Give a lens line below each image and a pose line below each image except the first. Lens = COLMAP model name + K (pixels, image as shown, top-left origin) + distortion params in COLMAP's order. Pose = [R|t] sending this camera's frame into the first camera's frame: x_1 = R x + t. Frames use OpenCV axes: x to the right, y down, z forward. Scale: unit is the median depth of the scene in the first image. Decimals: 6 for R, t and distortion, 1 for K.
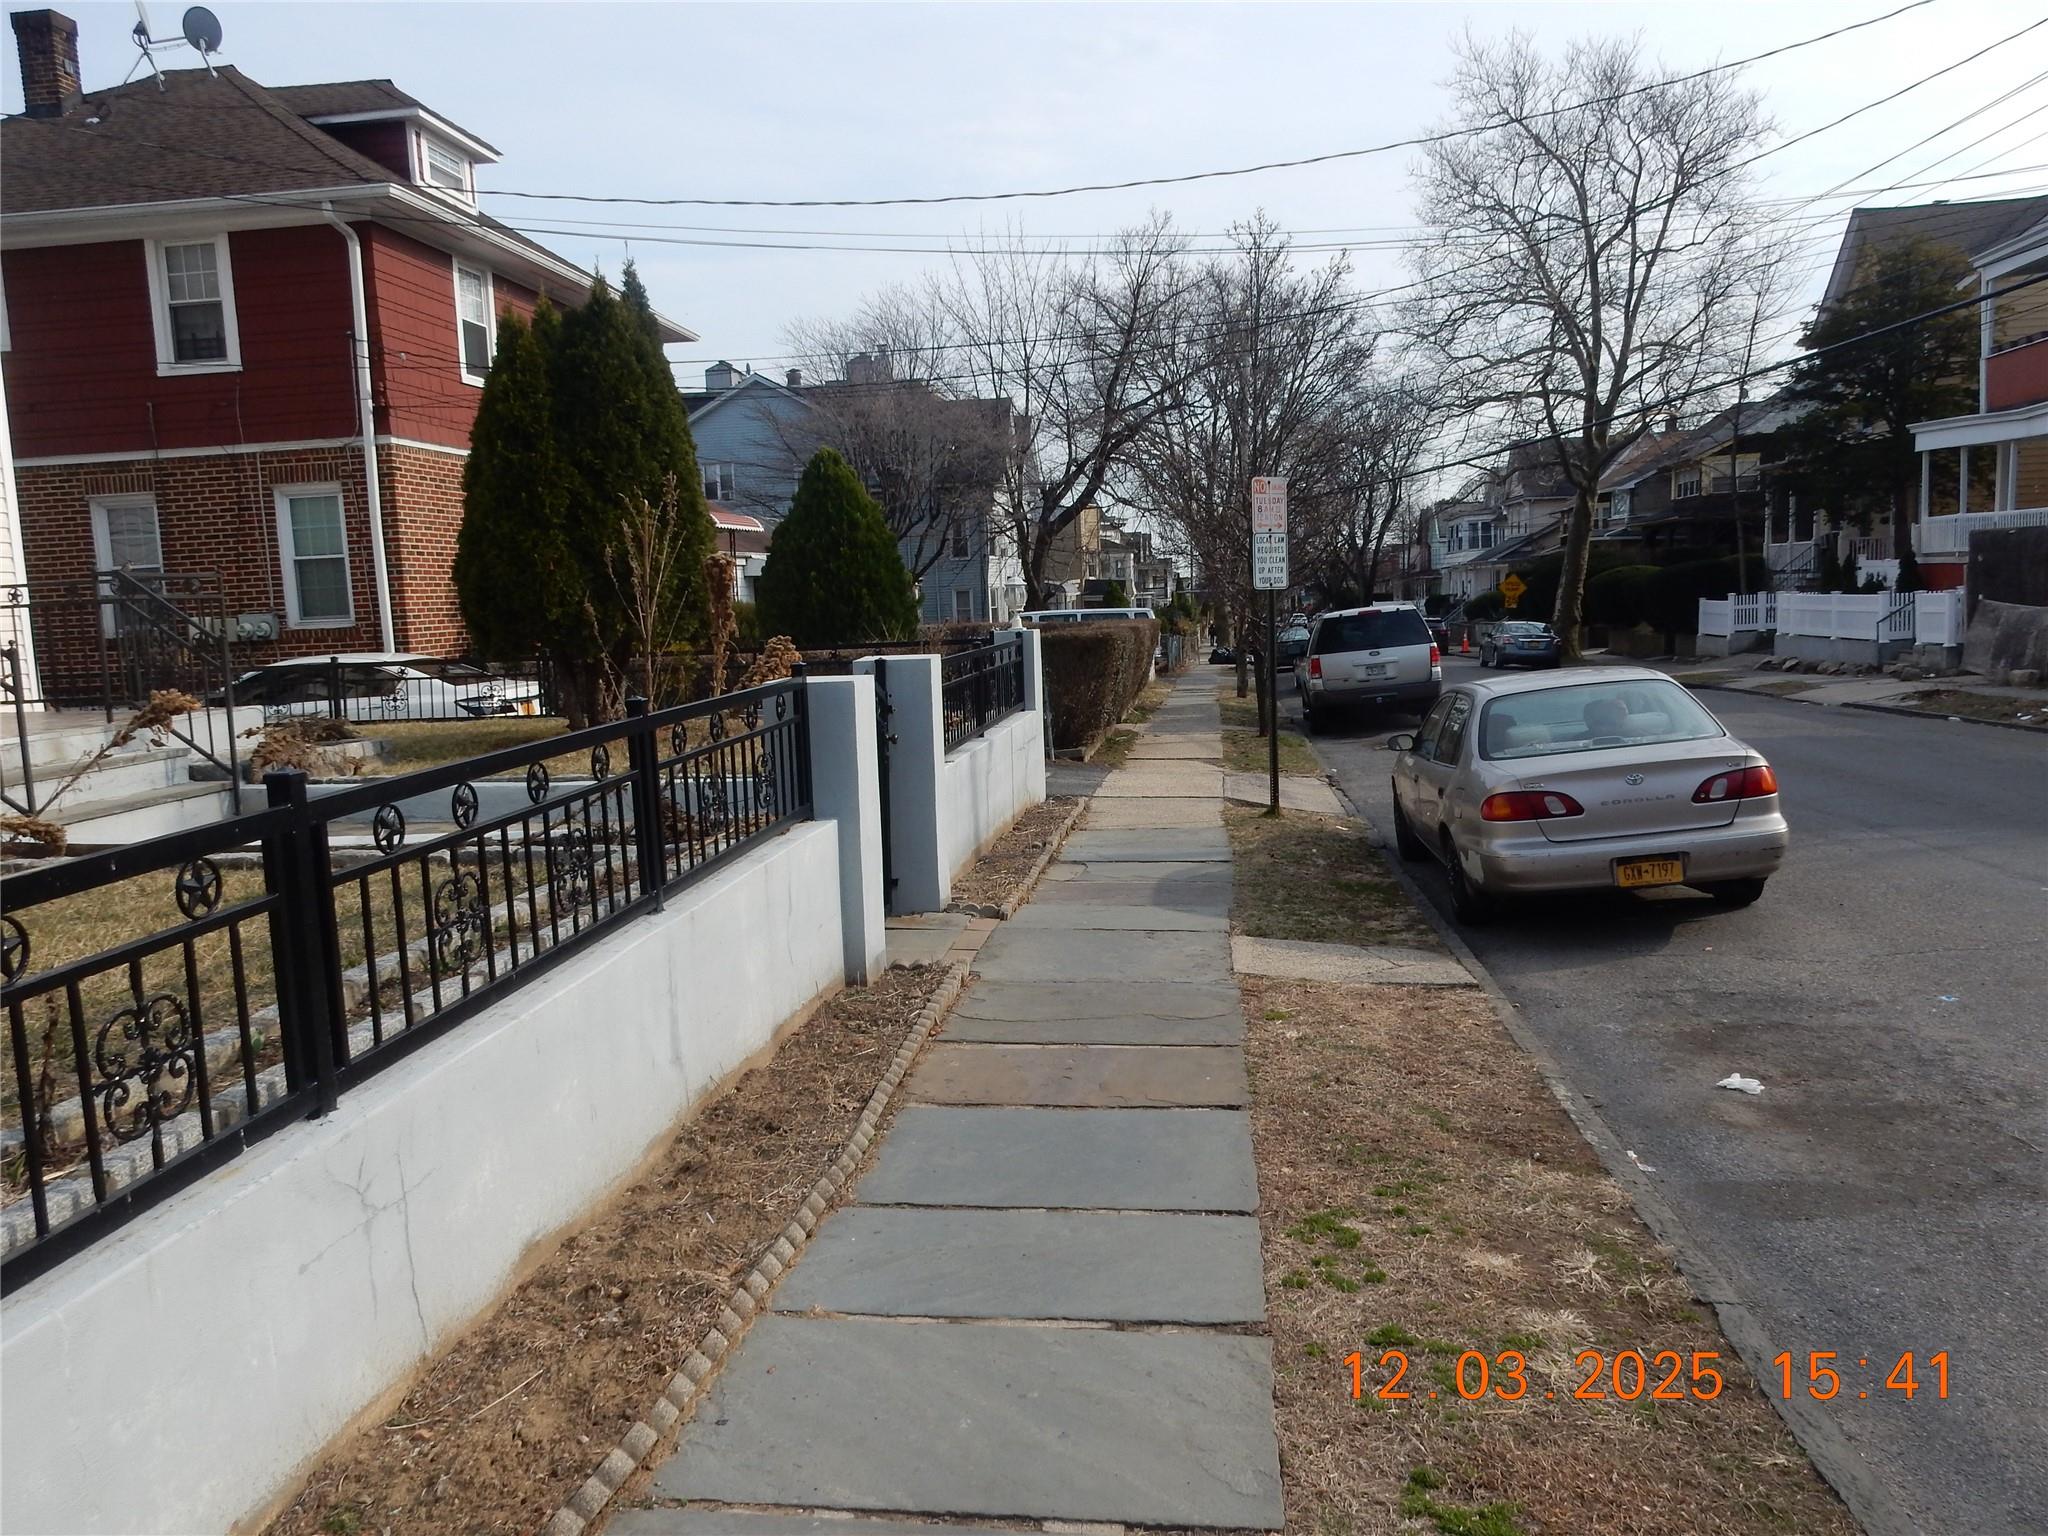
lens RADIAL K [[1519.4, 0, 1027.4], [0, 1519.4, 771.0], [0, 0, 1]] dist [0.005322, -0.012050]
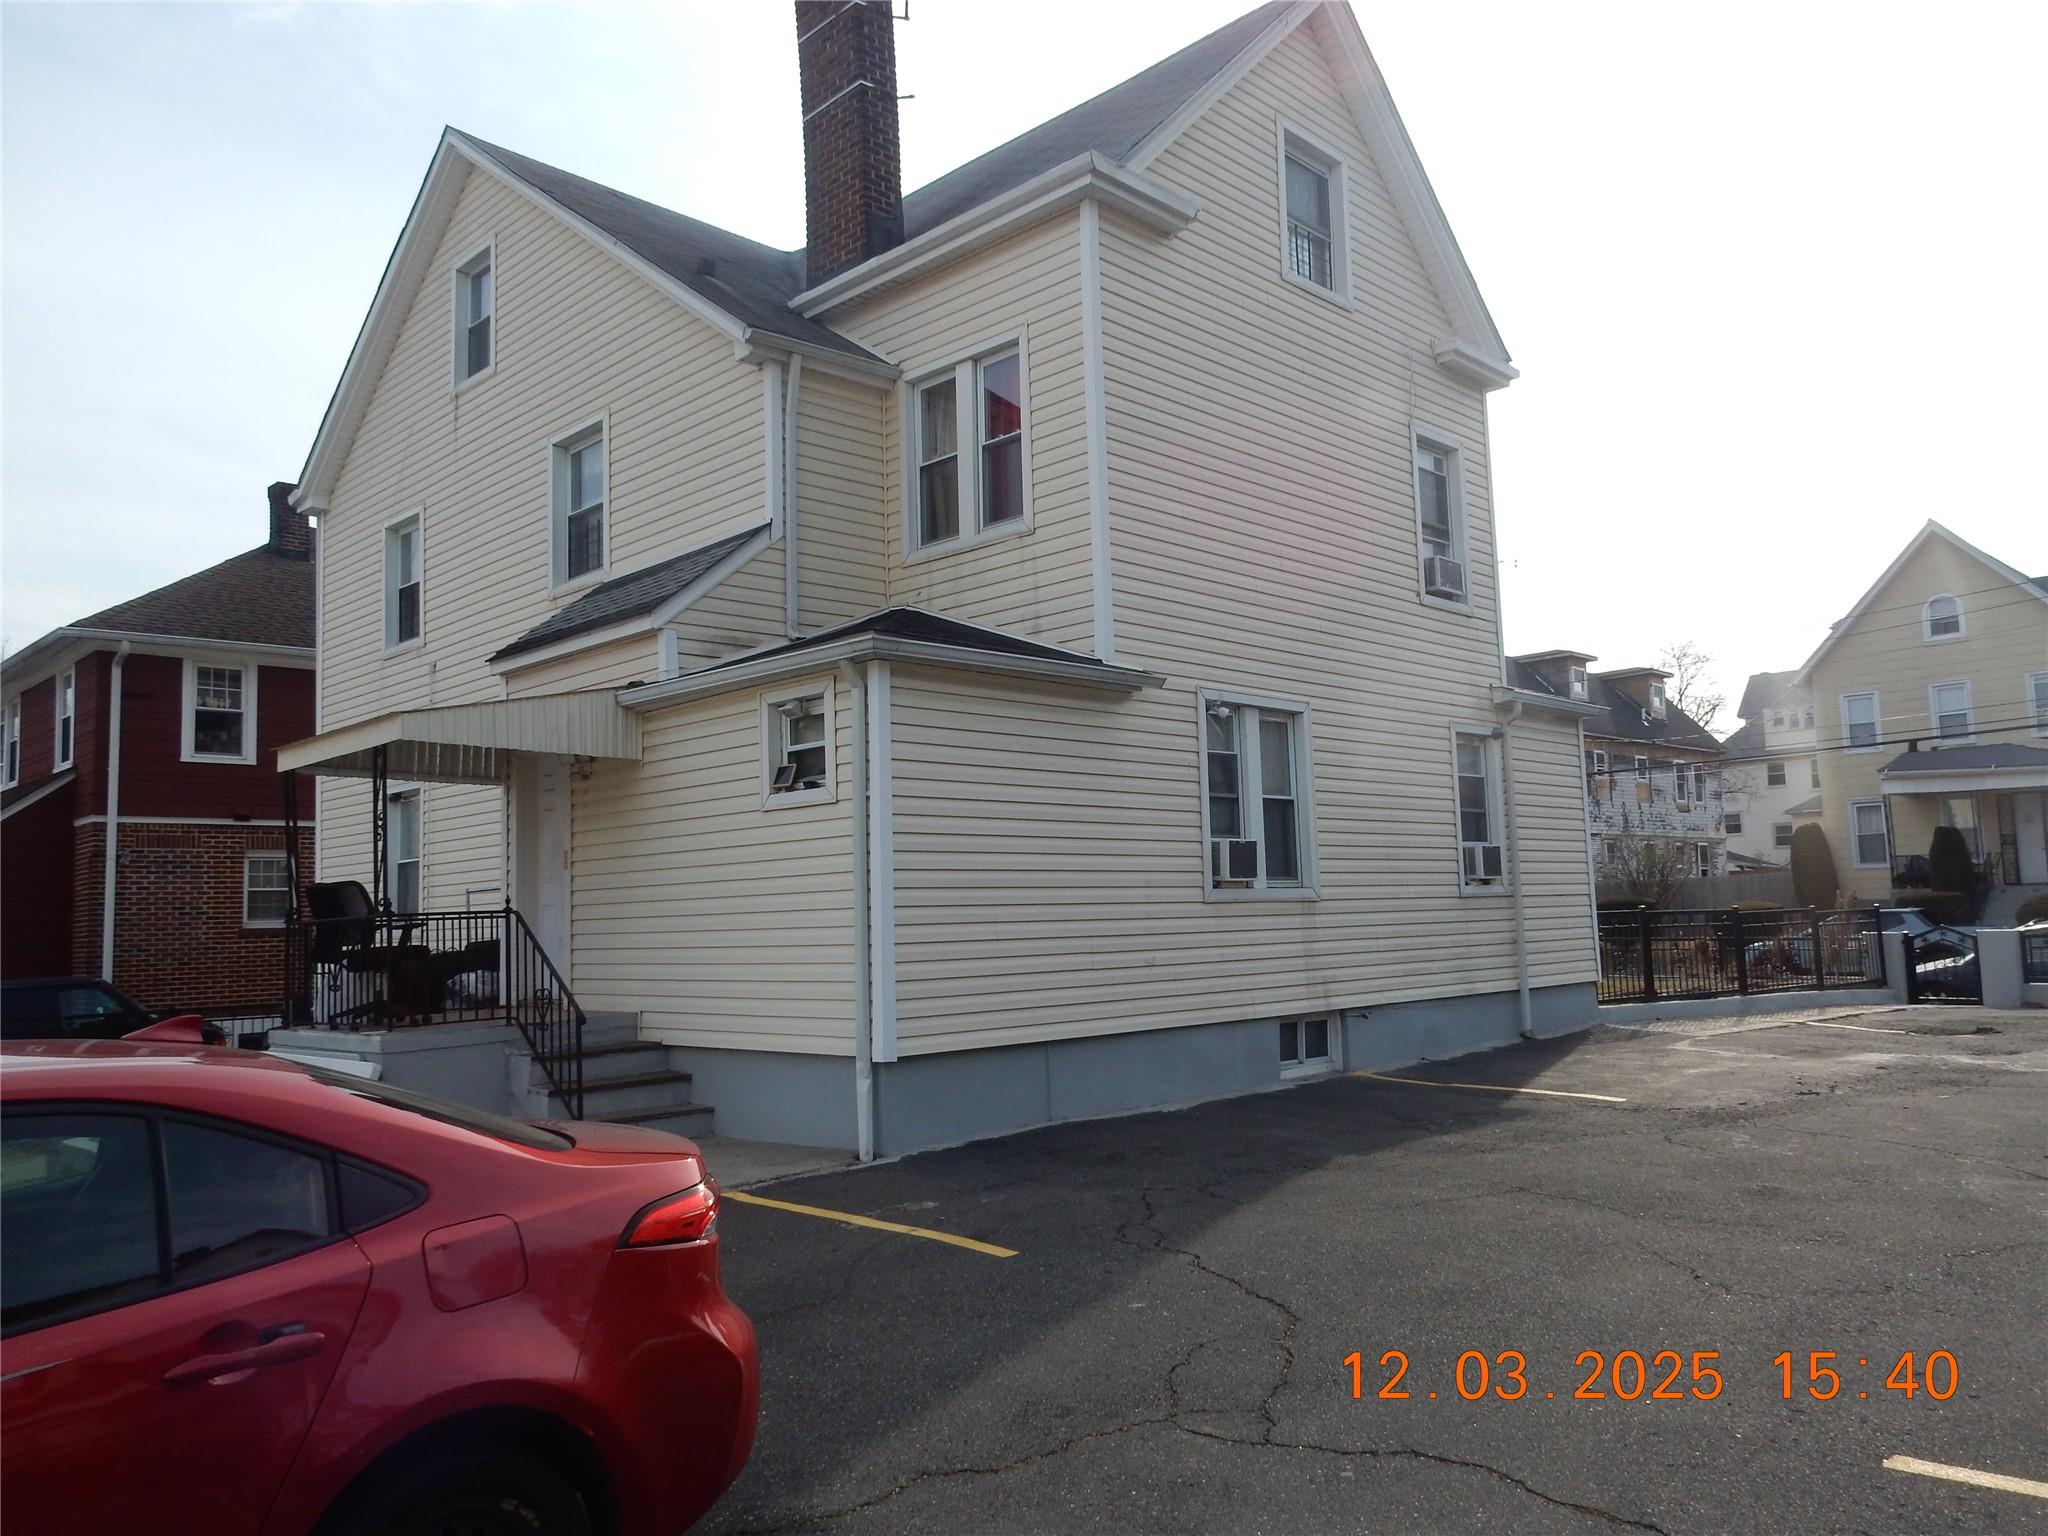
lens RADIAL K [[1519.4, 0, 1027.4], [0, 1519.4, 771.0], [0, 0, 1]] dist [0.005322, -0.012050]
pose [[0.617782, 0.102943, 0.779582, -0.940262], [0.091200, 0.975324, -0.201062, 0.063728], [-0.781043, 0.195310, 0.593149, -0.279306]]
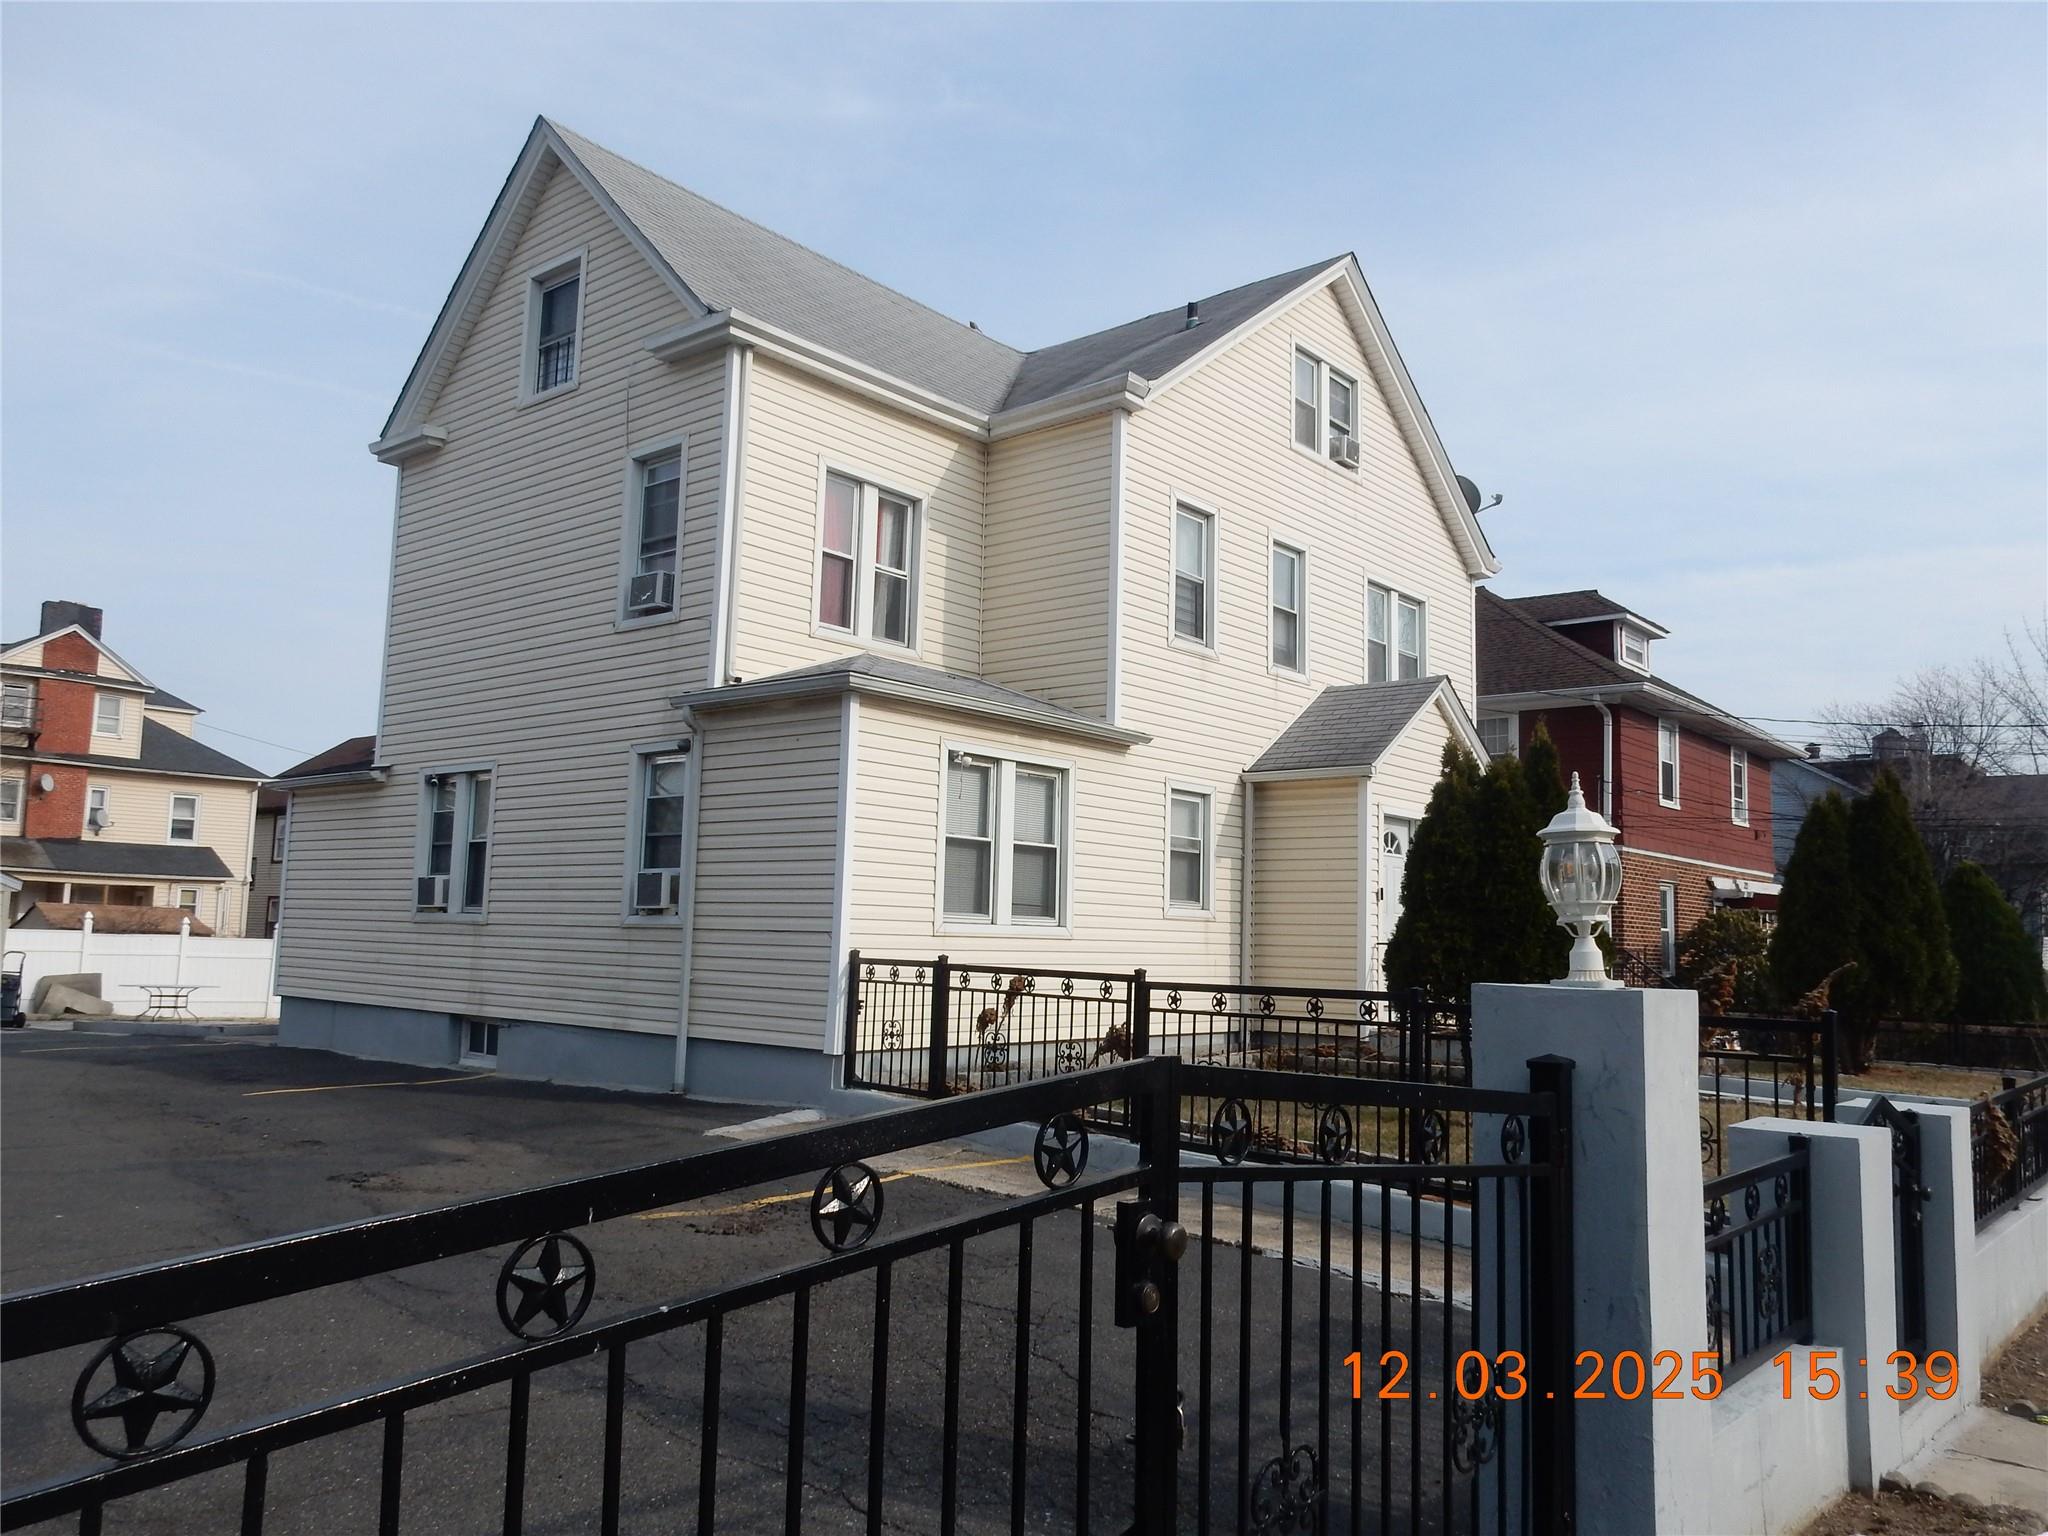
lens RADIAL K [[1522.8, 0, 1016.4], [0, 1522.8, 770.5], [0, 0, 1]] dist [-0.001611, 0.005152]
pose [[0.828925, 0.006014, -0.559327, -0.074716], [-0.129511, 0.974834, -0.181455, 0.039226], [0.544159, 0.222852, 0.808843, -0.420670]]
